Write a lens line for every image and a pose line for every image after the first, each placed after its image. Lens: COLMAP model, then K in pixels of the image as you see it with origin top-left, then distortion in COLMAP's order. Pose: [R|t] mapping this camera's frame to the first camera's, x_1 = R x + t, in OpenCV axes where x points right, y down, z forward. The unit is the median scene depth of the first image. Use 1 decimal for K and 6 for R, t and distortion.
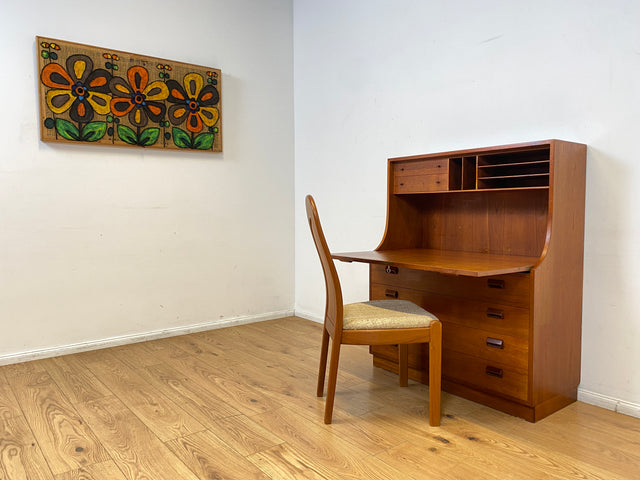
lens RADIAL K [[486.5, 0, 318.5], [0, 486.5, 239.4], [0, 0, 1]] dist [0.044001, -0.044365]
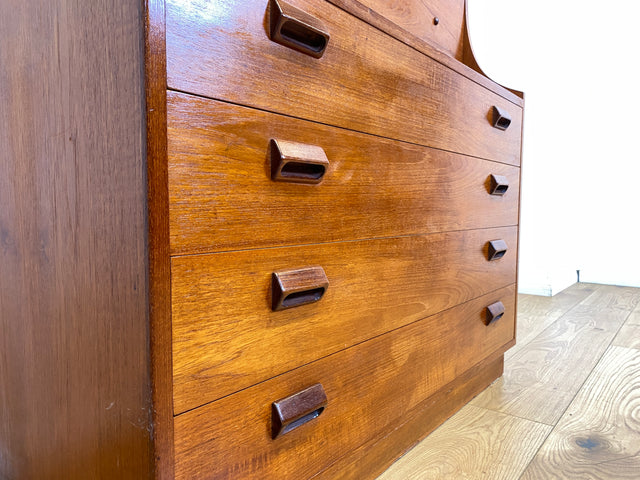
lens RADIAL K [[486.5, 0, 313.6], [0, 486.5, 245.5], [0, 0, 1]] dist [0.044001, -0.044365]
pose [[-0.229660, -0.074876, 0.970387, -0.041250], [0.056344, 0.994341, 0.090060, 0.136986], [-0.971639, 0.075359, -0.224141, 1.111386]]
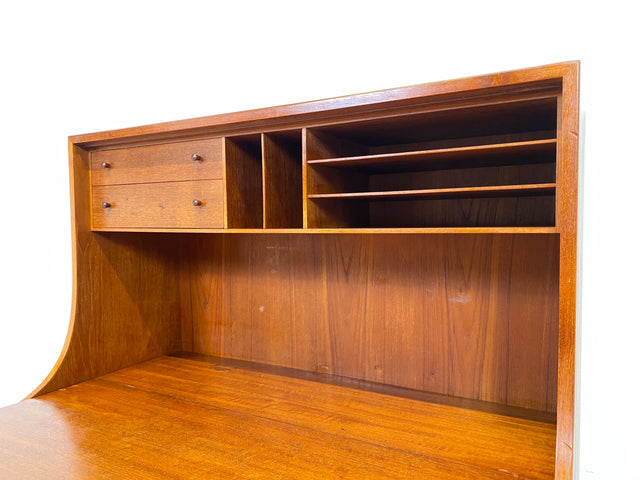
lens RADIAL K [[486.5, 0, 315.3], [0, 486.5, 240.9], [0, 0, 1]] dist [0.044001, -0.044365]
pose [[0.925103, -0.025625, 0.378850, 0.197301], [0.032582, 0.999397, -0.011963, -0.086987], [-0.378315, 0.023411, 0.925381, 0.670291]]
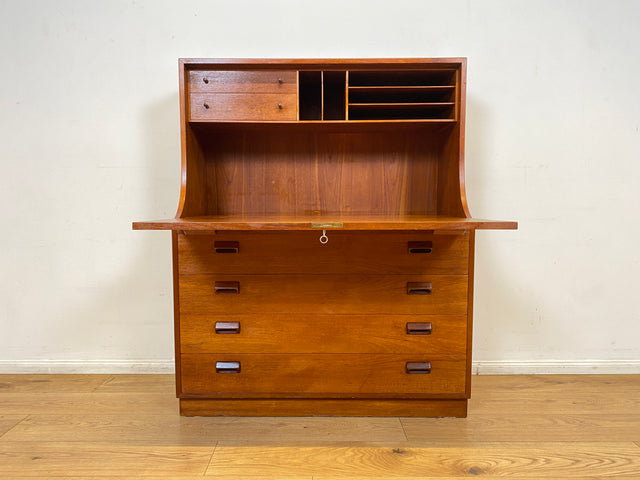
lens RADIAL K [[486.5, 0, 314.8], [0, 486.5, 248.0], [0, 0, 1]] dist [0.044001, -0.044365]
pose [[0.625125, -0.075975, 0.776818, -0.258000], [0.047232, 0.997110, 0.059511, 0.035955], [-0.779094, -0.000512, 0.626906, 0.581893]]
